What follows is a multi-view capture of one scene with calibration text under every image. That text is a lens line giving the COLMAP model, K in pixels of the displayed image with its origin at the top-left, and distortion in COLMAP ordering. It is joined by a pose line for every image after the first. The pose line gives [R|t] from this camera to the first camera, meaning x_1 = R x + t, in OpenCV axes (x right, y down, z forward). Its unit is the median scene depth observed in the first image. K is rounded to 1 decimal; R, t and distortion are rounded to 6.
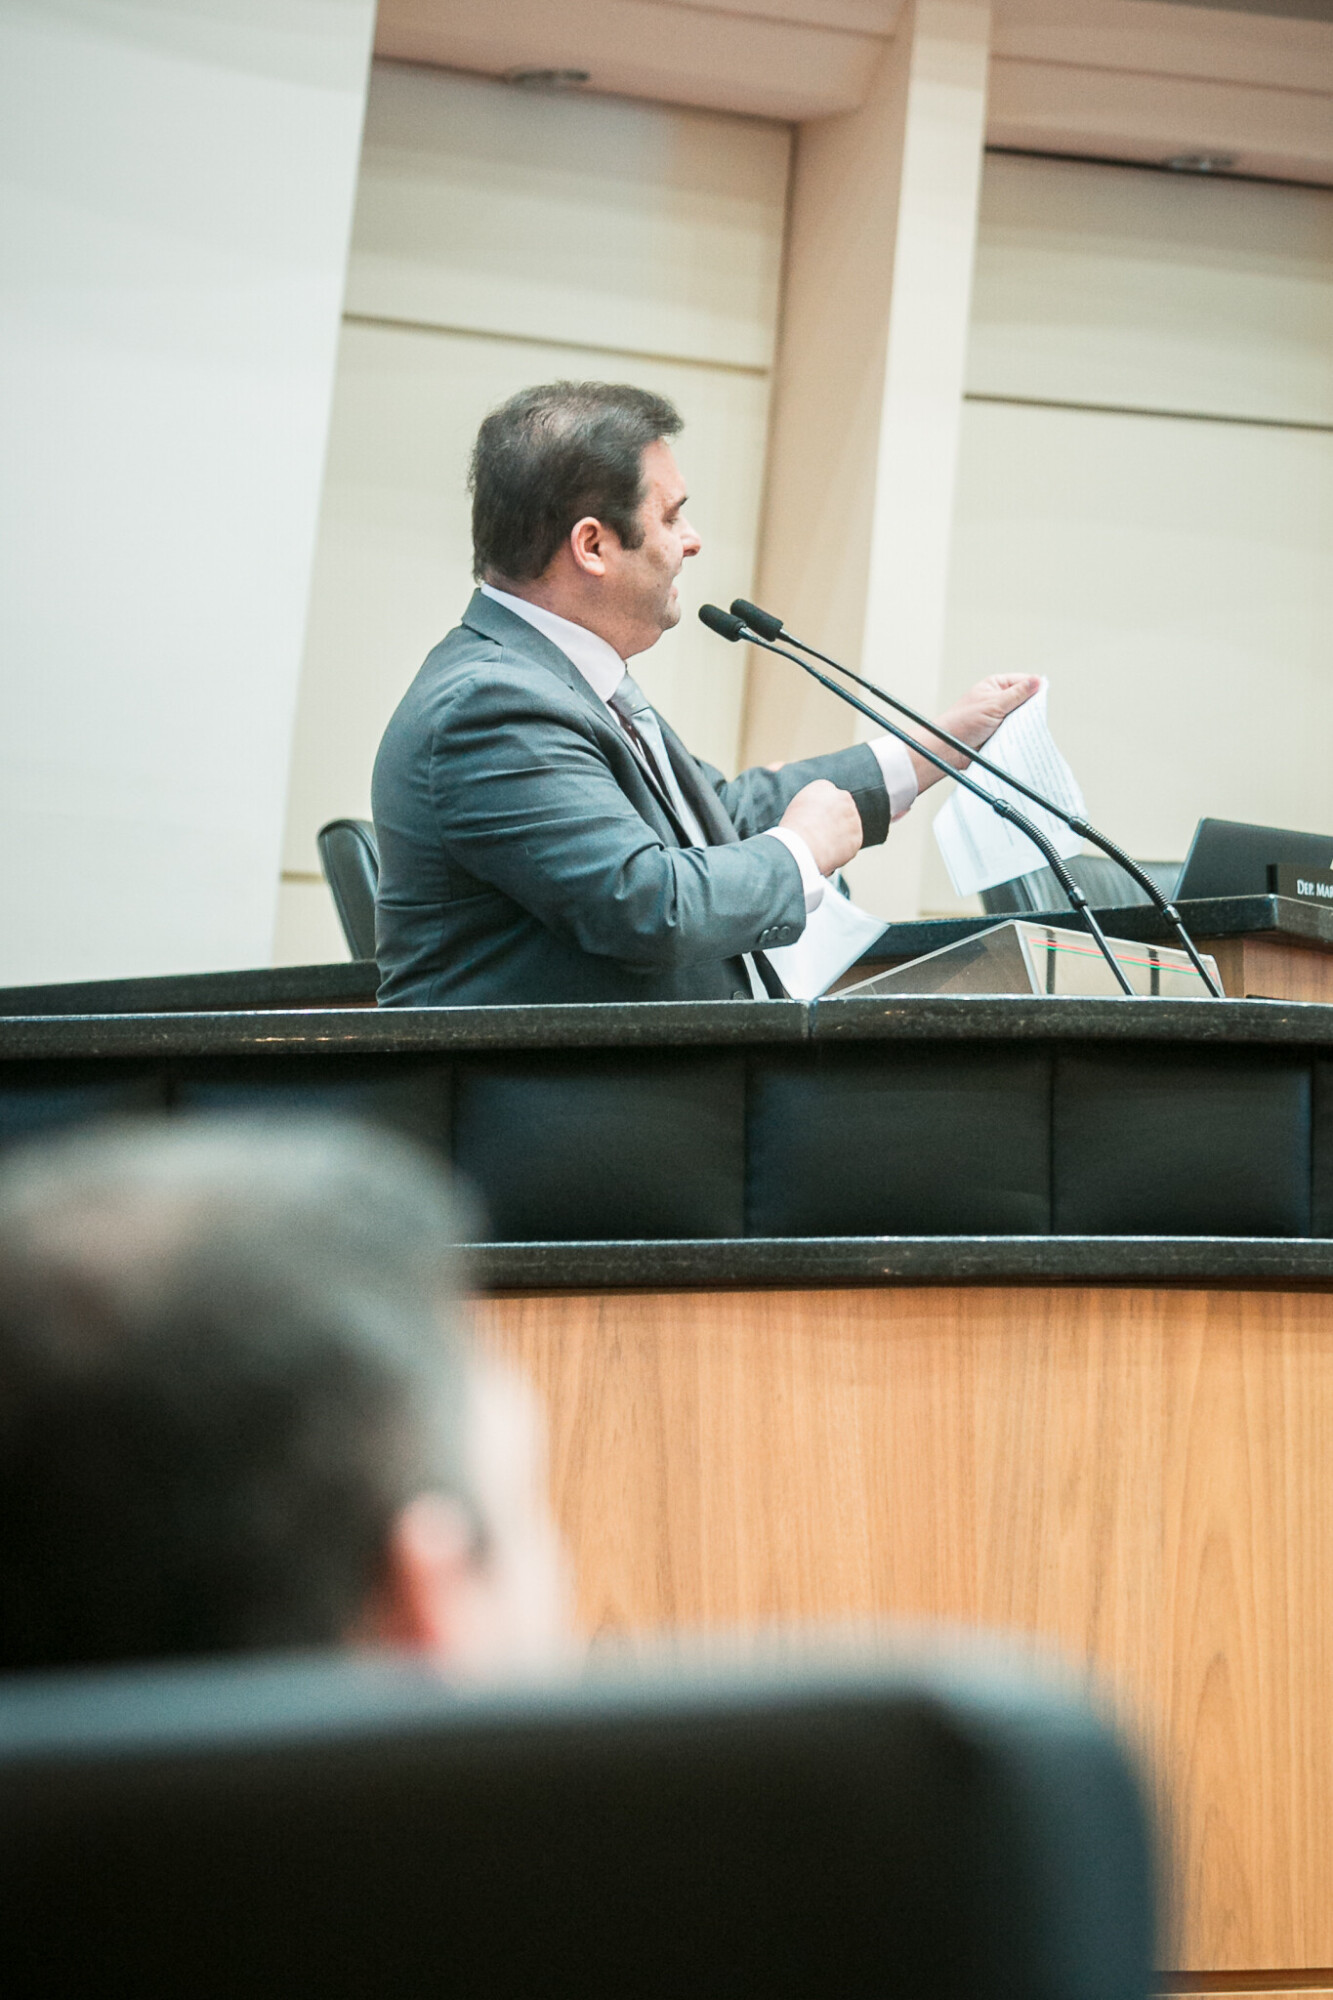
lens RADIAL K [[5042.7, 0, 571.8], [0, 5042.7, 1202.6], [0, 0, 1]] dist [0.058430, 0.000000]
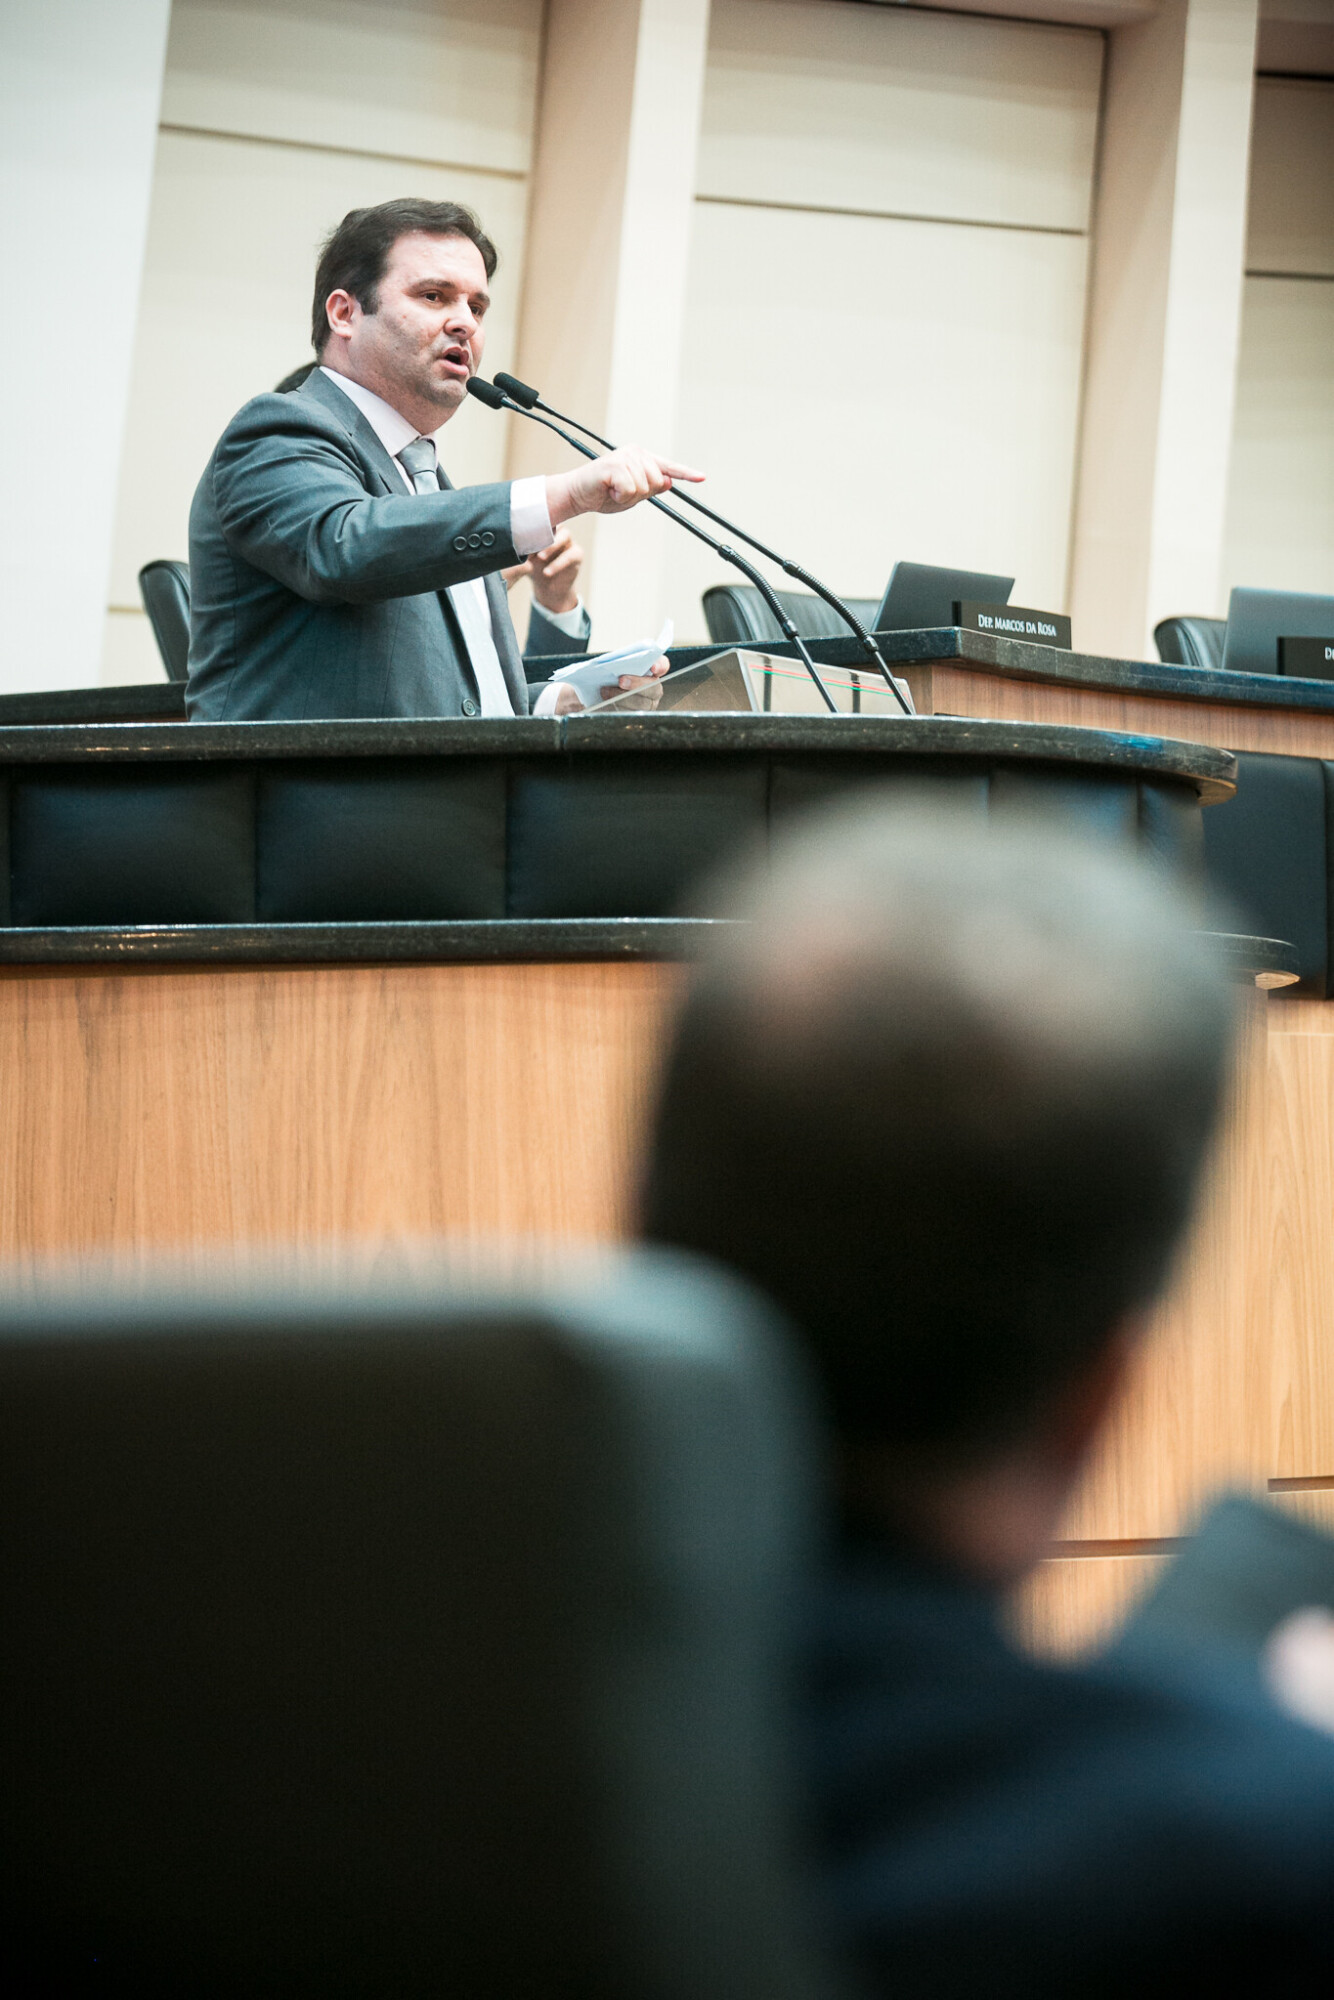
lens RADIAL K [[6466.8, 0, 629.0], [0, 6466.8, 1065.0], [0, 0, 1]] dist [0.290046, 0.000000]
pose [[0.999623, 0.000082, 0.027438, 0.021606], [-0.000125, 0.999999, 0.001567, 0.038342], [-0.027438, -0.001569, 0.999622, -0.502021]]
